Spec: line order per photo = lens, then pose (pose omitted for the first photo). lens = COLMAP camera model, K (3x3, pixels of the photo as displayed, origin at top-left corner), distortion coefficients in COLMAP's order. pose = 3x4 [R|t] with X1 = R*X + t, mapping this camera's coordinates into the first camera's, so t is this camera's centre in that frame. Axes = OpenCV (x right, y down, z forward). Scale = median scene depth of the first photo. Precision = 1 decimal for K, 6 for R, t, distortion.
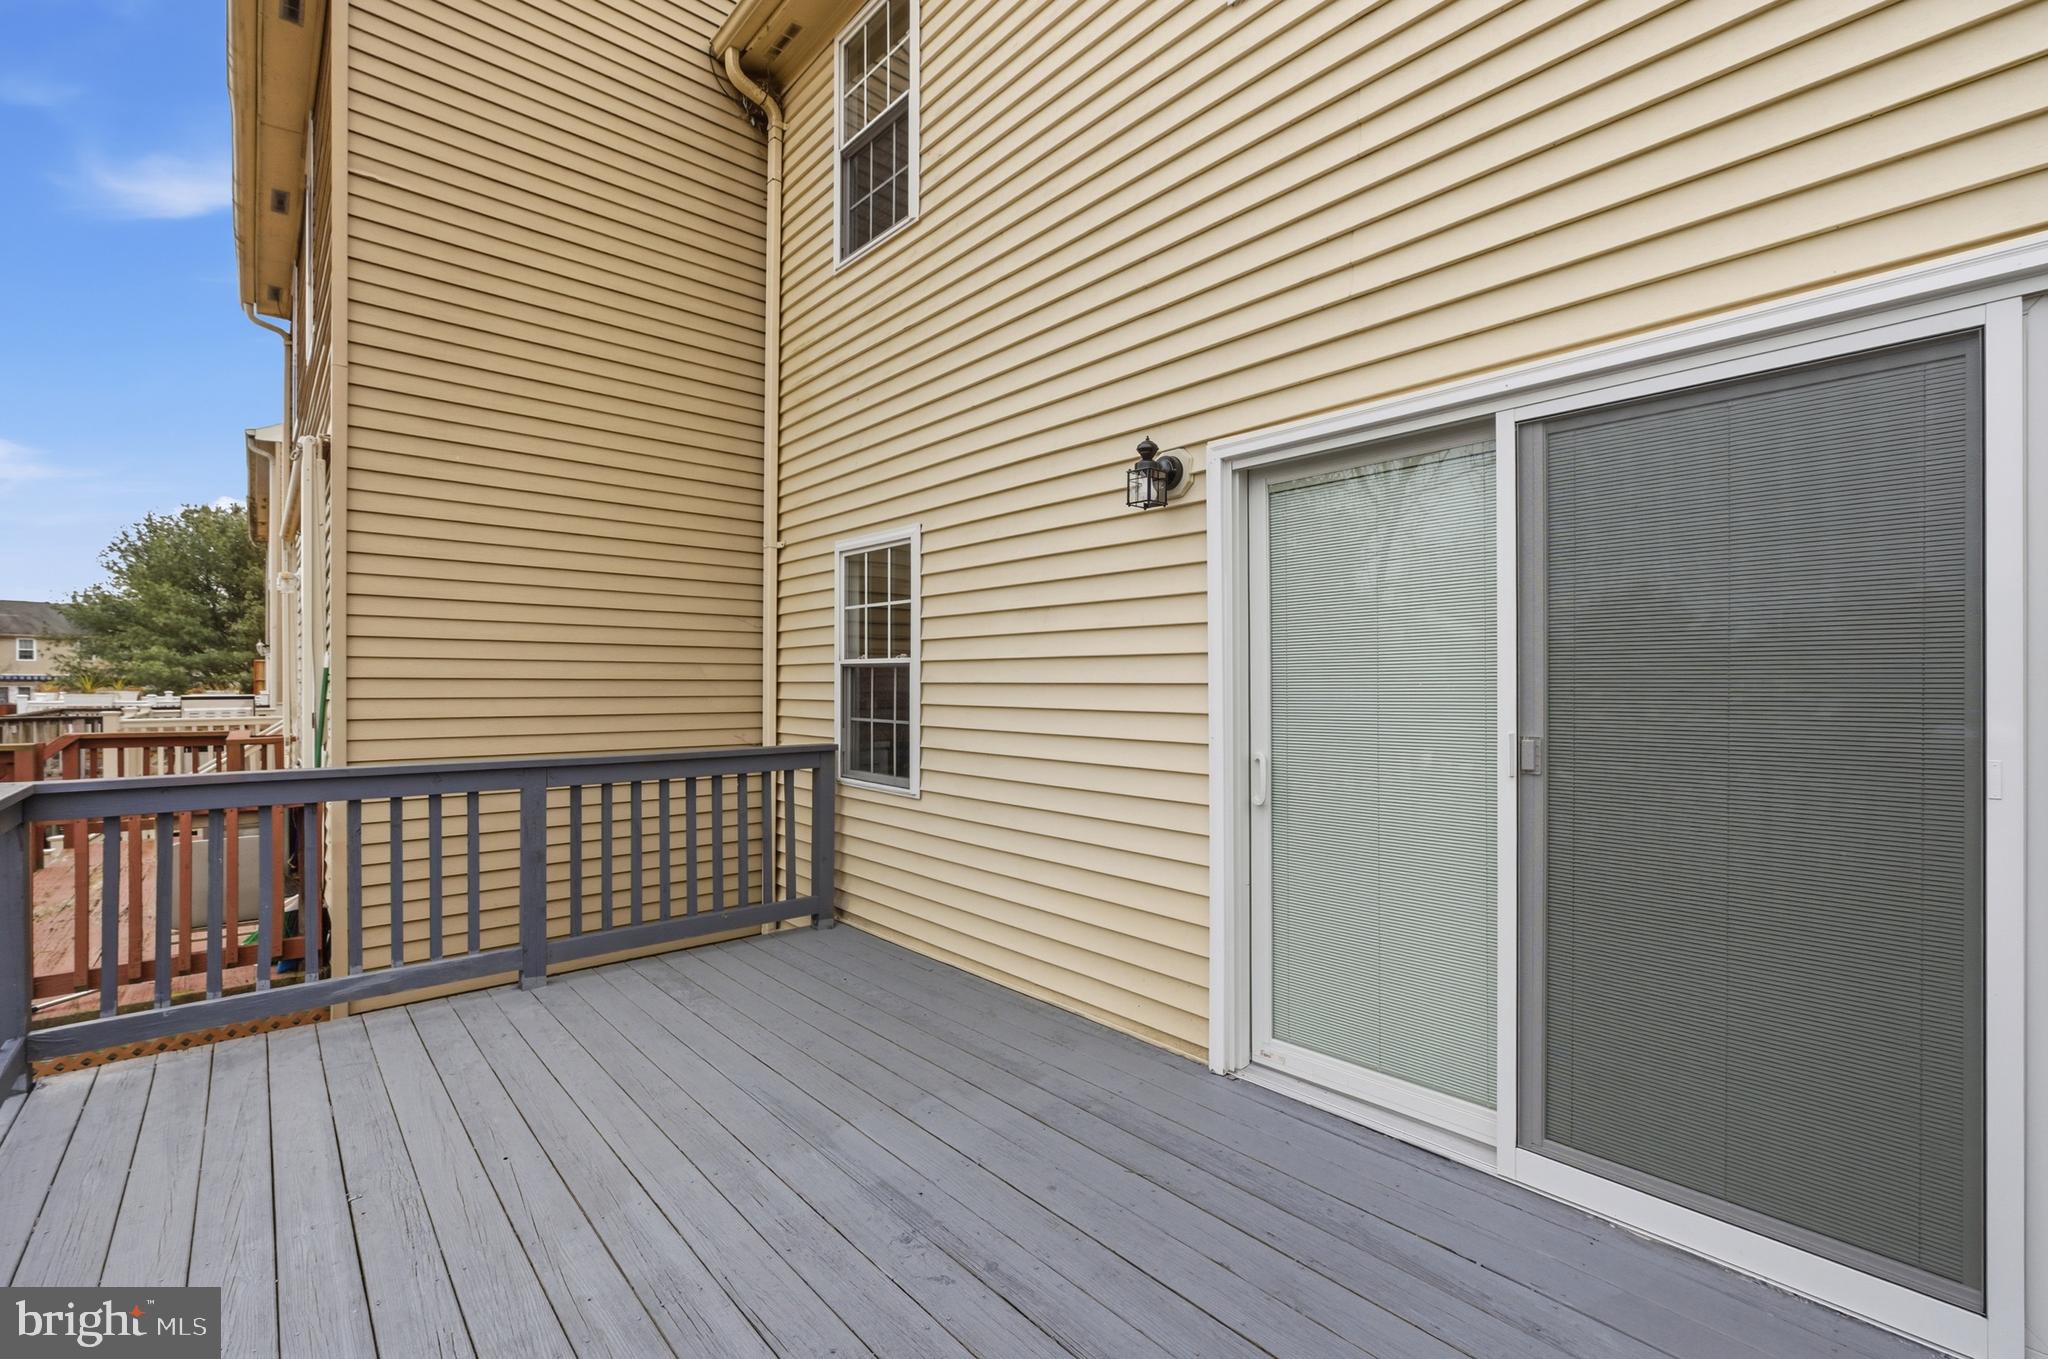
lens RADIAL K [[866.9, 0, 1017.9], [0, 866.9, 680.0], [0, 0, 1]] dist [-0.001783, 0.000002]
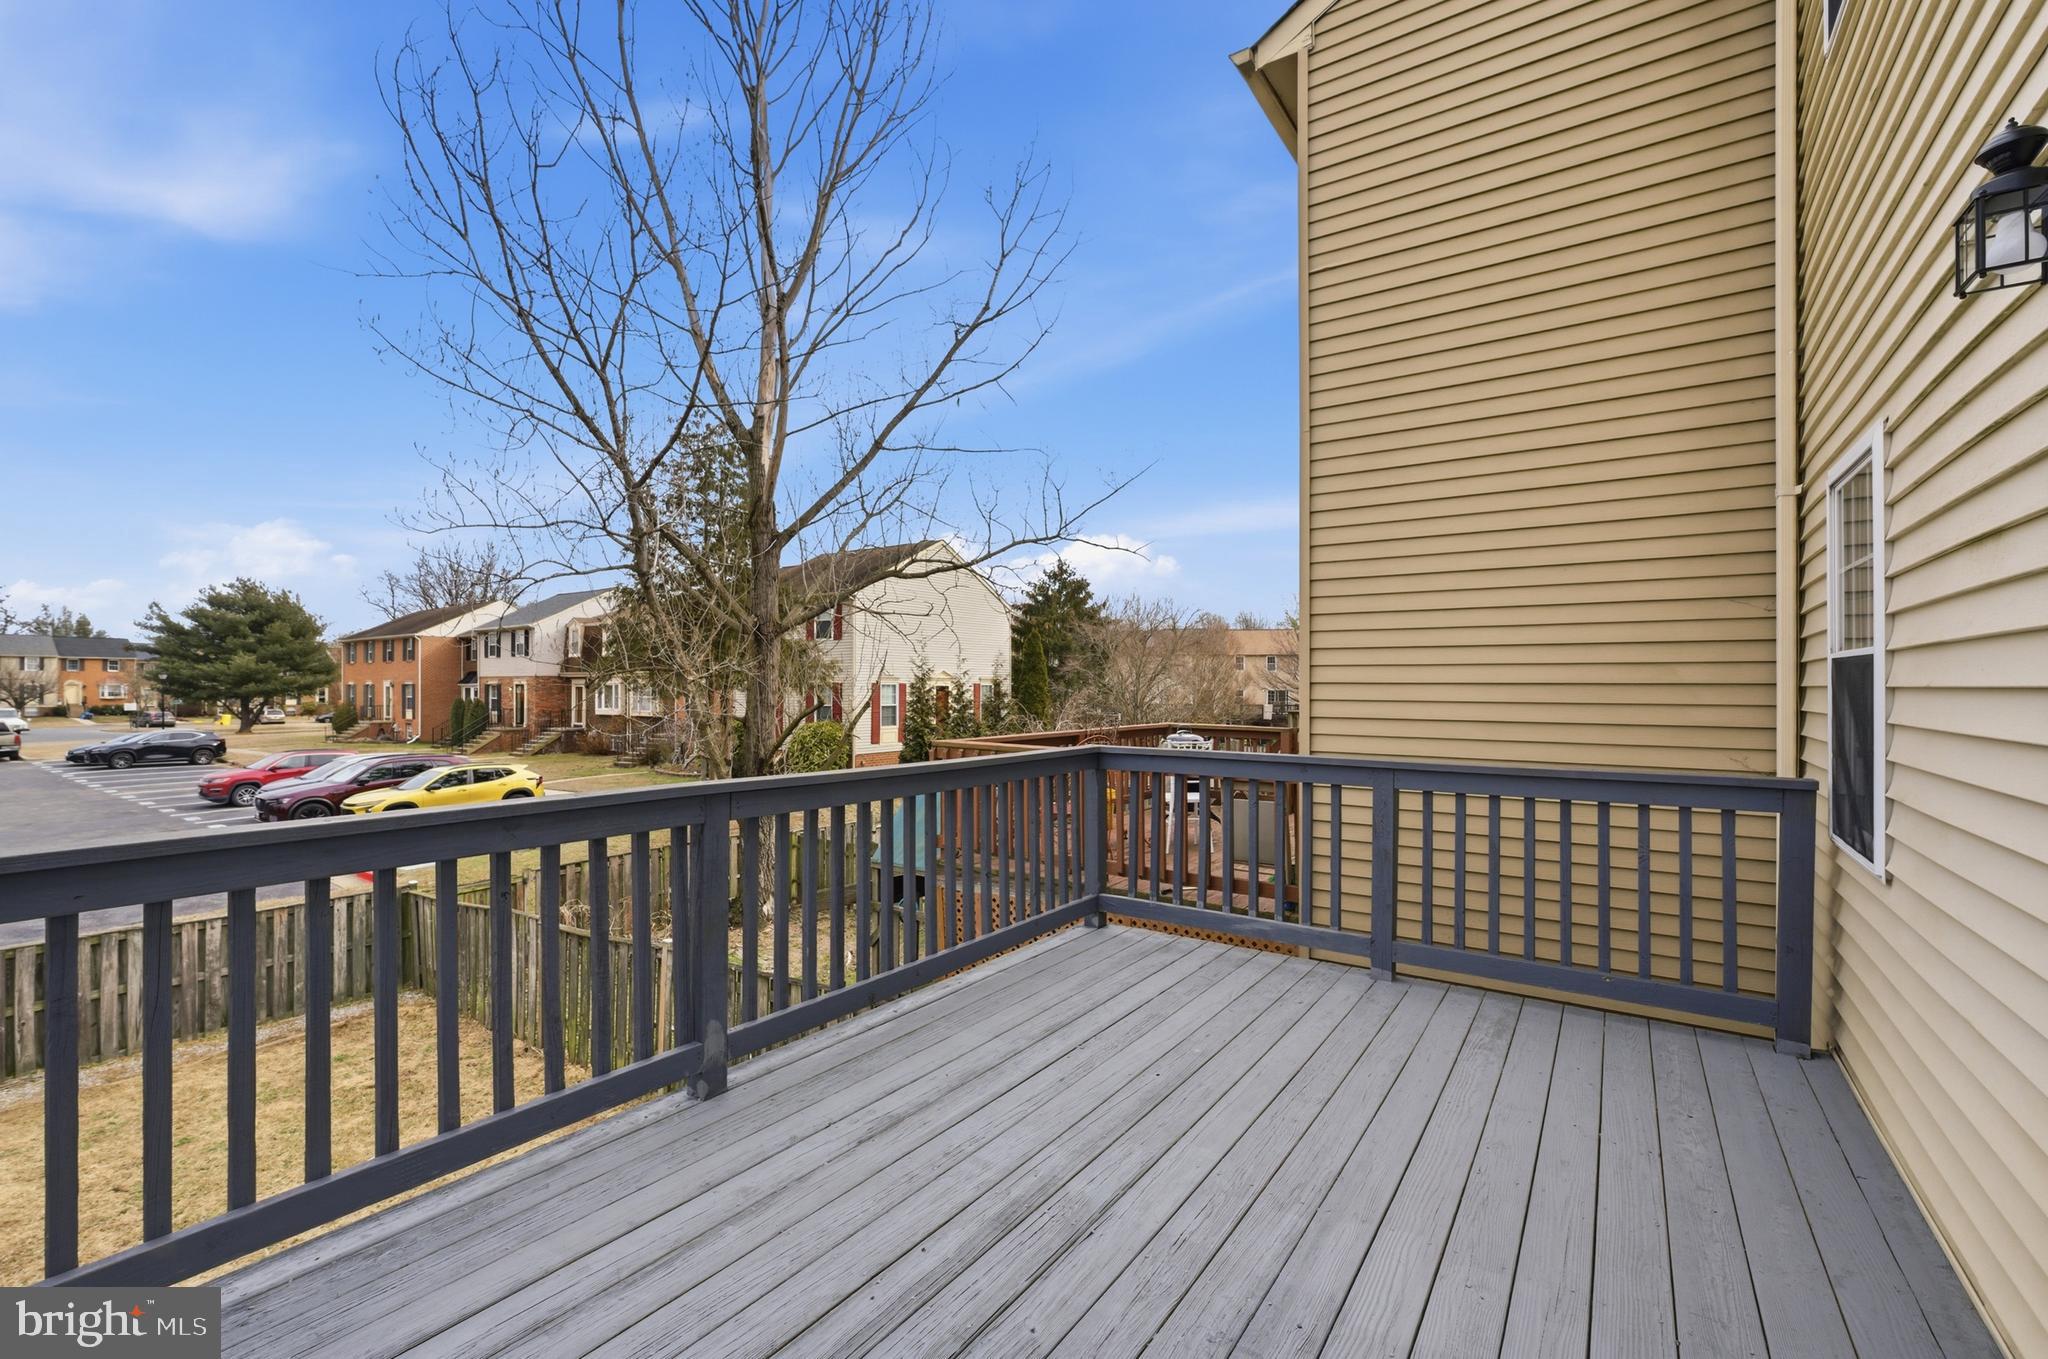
lens RADIAL K [[866.9, 0, 1017.9], [0, 866.9, 680.0], [0, 0, 1]] dist [-0.001783, 0.000002]
pose [[0.246103, -0.008626, -0.969205, 0.328406], [0.000145, 0.999961, -0.008863, 0.004216], [0.969244, 0.002041, 0.246094, 0.302851]]
